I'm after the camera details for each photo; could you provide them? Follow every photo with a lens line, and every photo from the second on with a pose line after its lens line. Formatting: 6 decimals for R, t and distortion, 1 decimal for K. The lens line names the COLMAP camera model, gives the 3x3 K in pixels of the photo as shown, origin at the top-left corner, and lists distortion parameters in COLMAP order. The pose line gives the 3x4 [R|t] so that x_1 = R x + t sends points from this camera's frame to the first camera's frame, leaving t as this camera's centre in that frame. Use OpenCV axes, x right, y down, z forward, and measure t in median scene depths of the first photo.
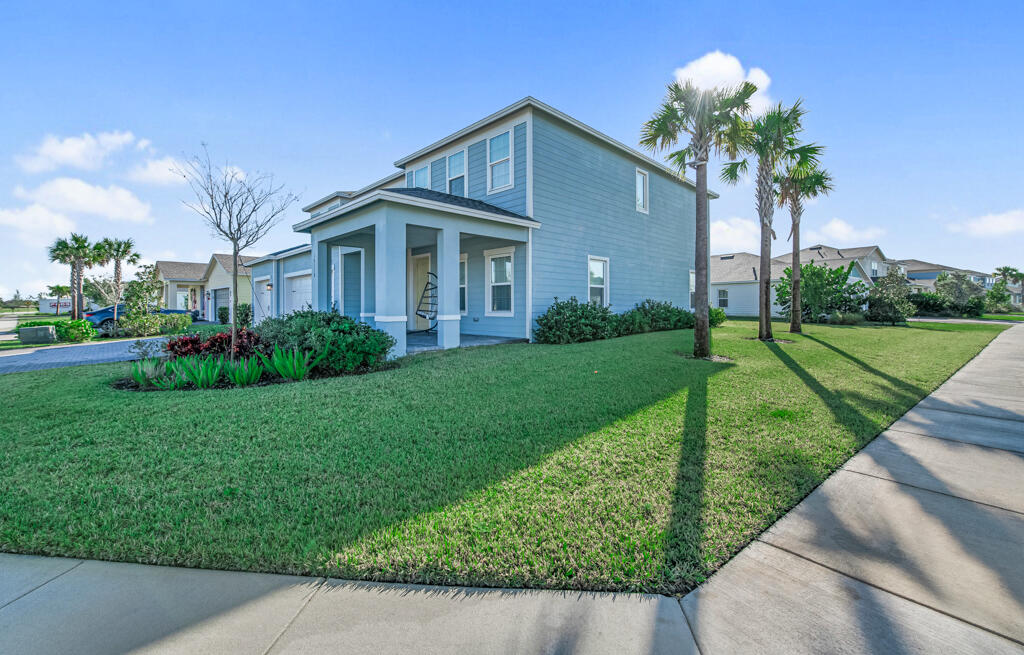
lens RADIAL K [[421.0, 0, 510.0], [0, 421.0, 315.1], [0, 0, 1]] dist [-0.002364, -0.000339]
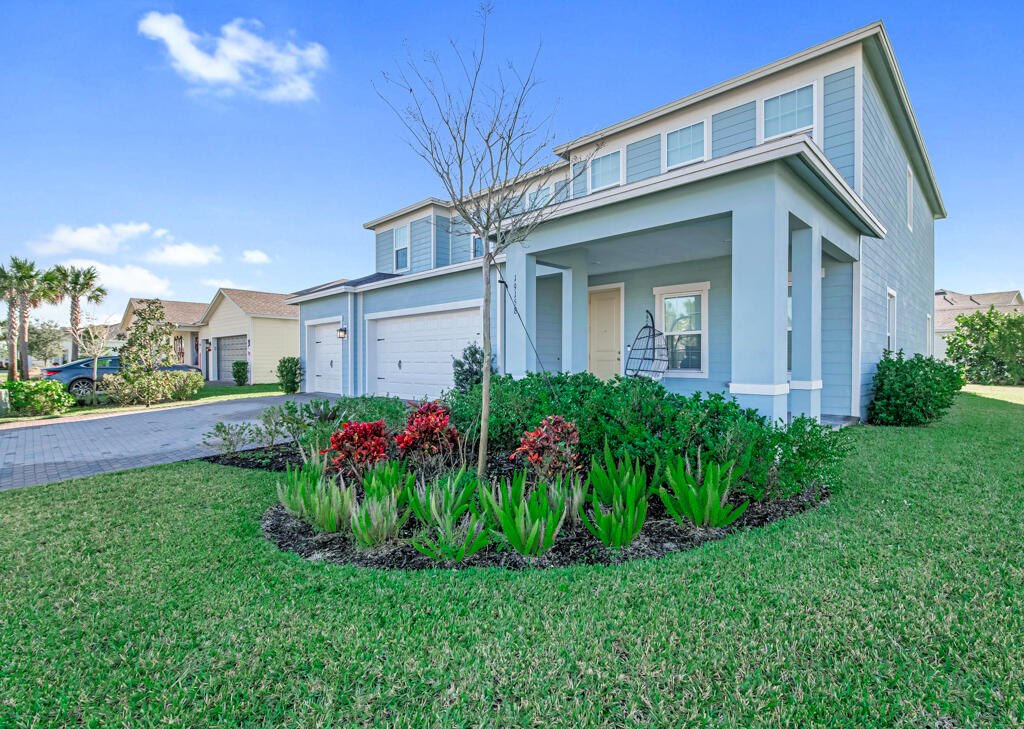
lens RADIAL K [[478.7, 0, 512.0], [0, 478.7, 364.5], [0, 0, 1]] dist [-0.000144, 0.000504]
pose [[0.999002, 0.004678, 0.044430, -0.229963], [-0.004041, 0.999888, -0.014420, -0.004097], [-0.044493, 0.014226, 0.998908, 0.149547]]
